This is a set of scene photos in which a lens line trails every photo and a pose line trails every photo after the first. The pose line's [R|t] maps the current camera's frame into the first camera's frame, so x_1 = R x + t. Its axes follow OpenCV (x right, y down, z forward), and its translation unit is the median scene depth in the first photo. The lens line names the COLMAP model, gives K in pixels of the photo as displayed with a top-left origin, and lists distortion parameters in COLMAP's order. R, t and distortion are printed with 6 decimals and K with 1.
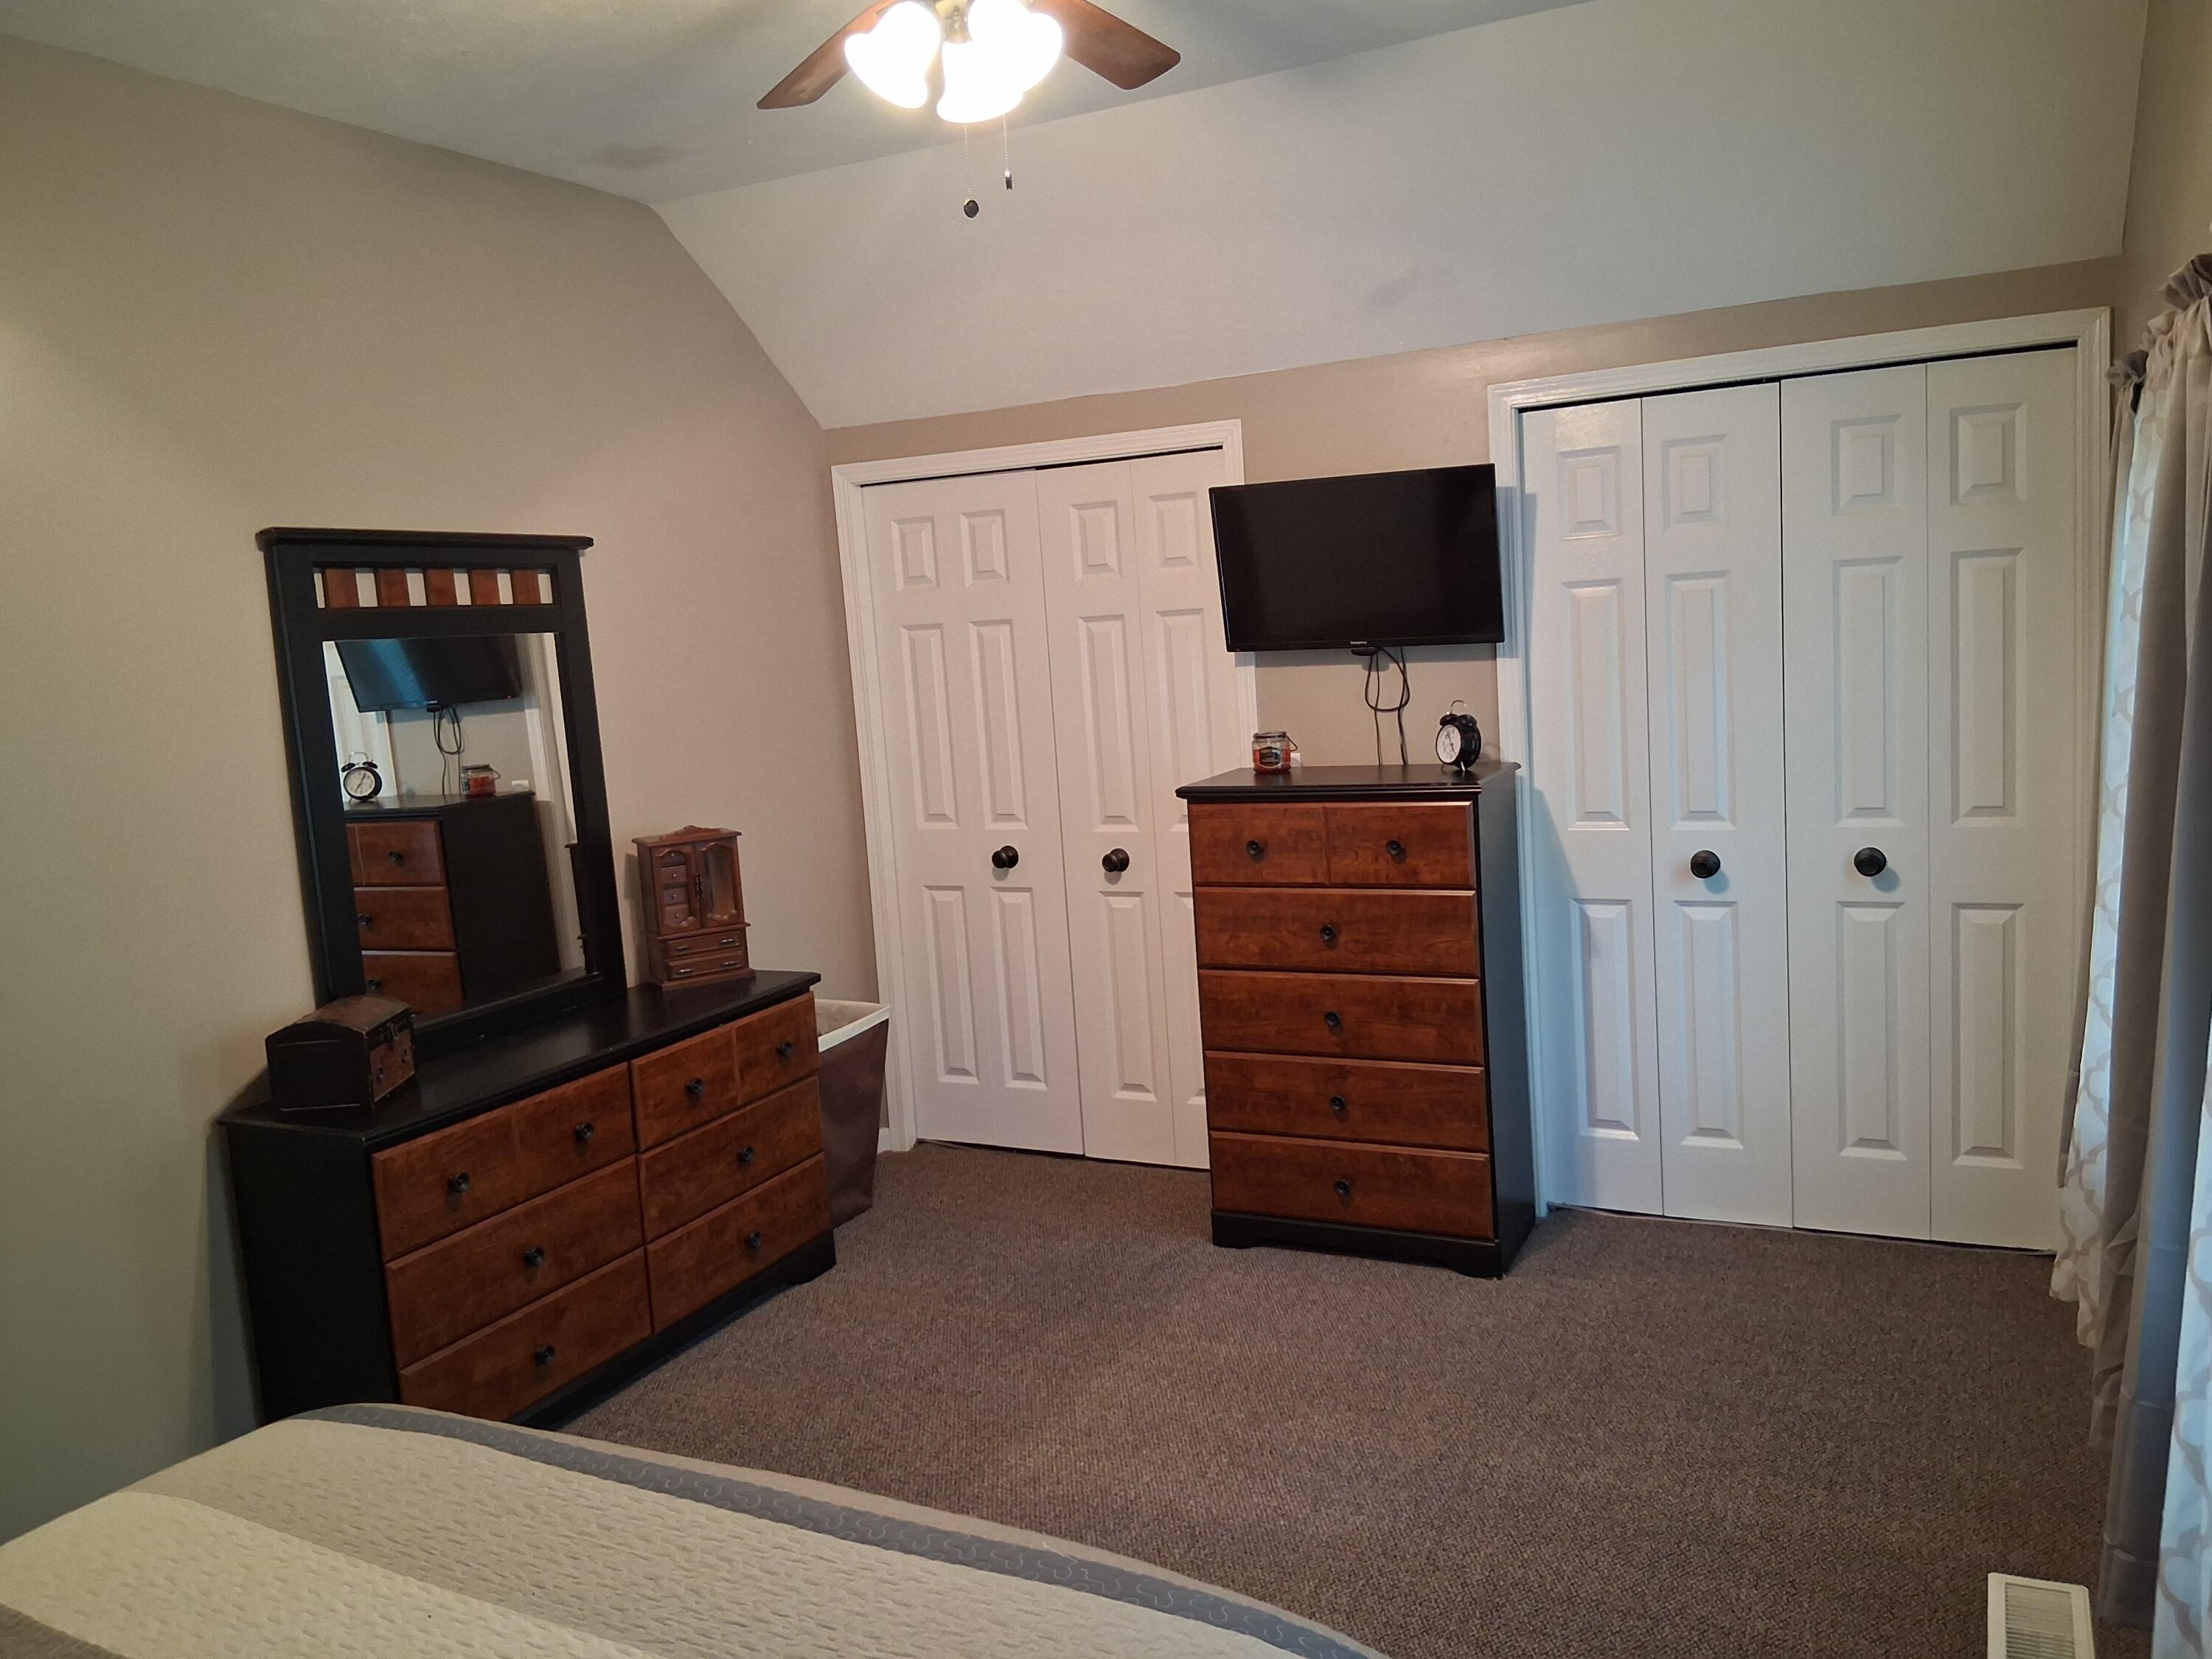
lens RADIAL K [[1691.1, 0, 1116.7], [0, 1691.1, 837.5], [0, 0, 1]] dist [0.152204, -0.246963]
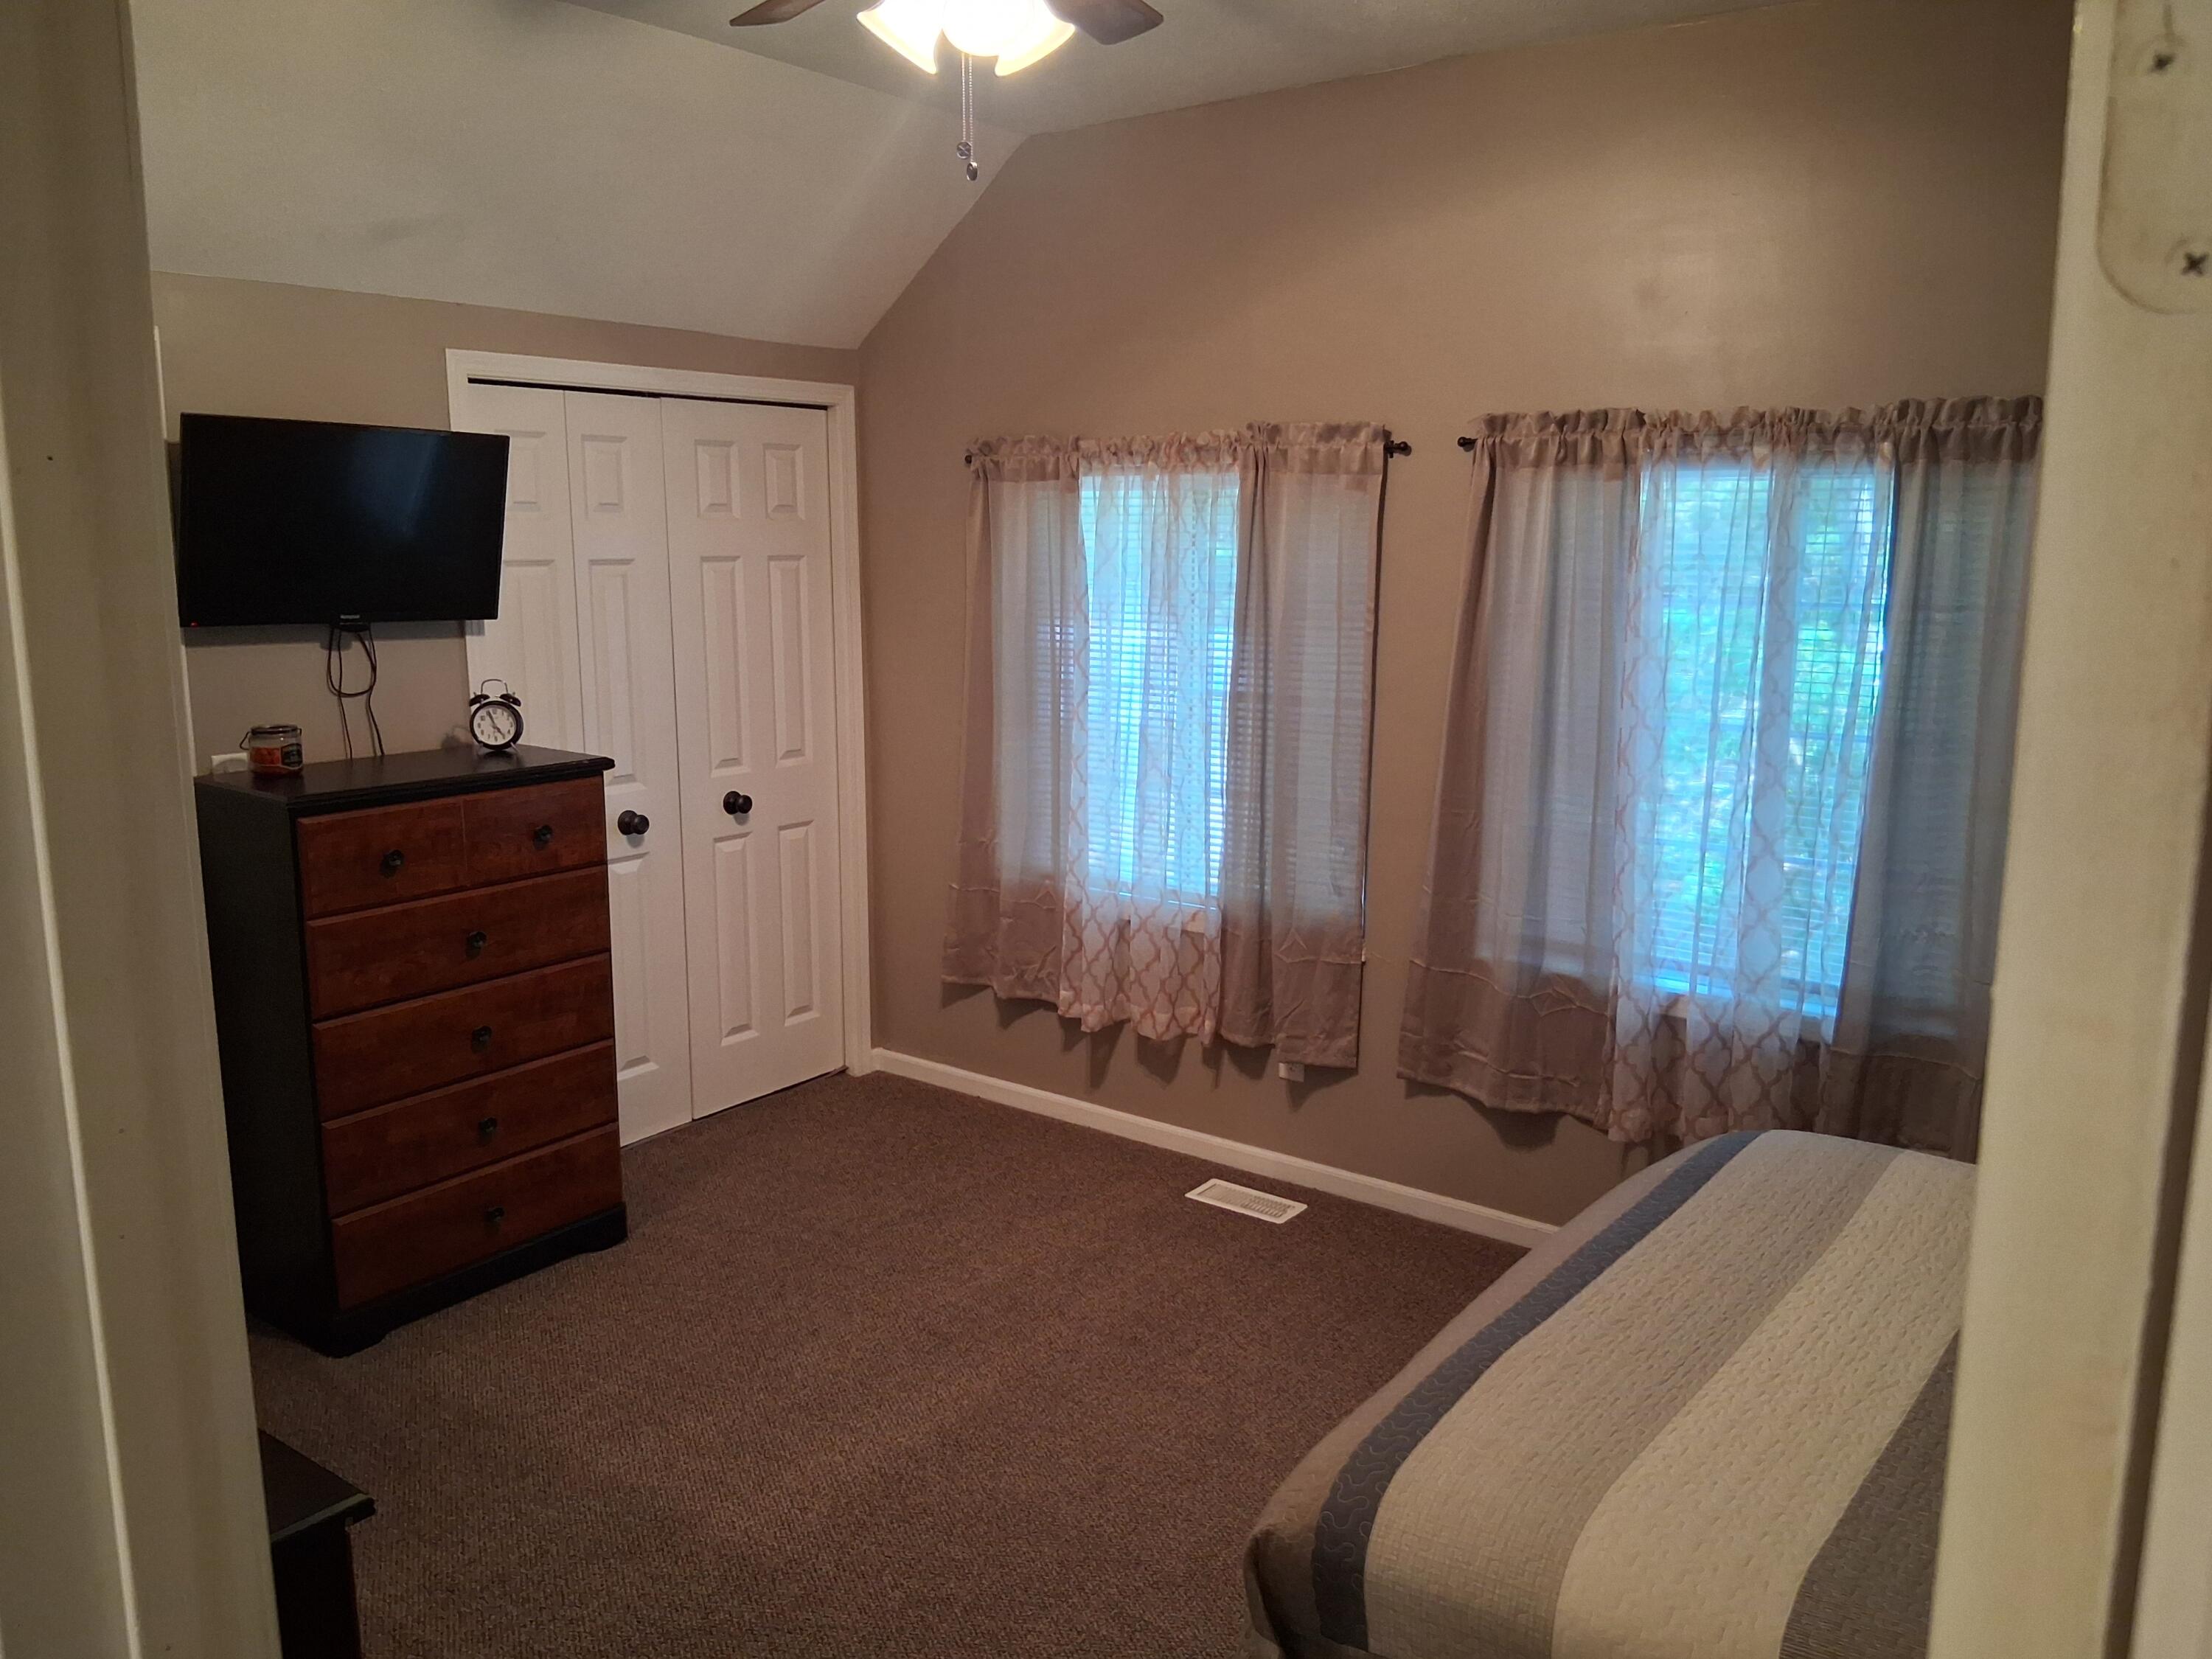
lens RADIAL K [[1691.1, 0, 1116.7], [0, 1691.1, 837.5], [0, 0, 1]] dist [0.152204, -0.246963]
pose [[0.179678, -0.115432, 0.976929, -0.689833], [0.116549, 0.988595, 0.095375, -0.044207], [-0.976797, 0.096723, 0.191083, 0.482798]]
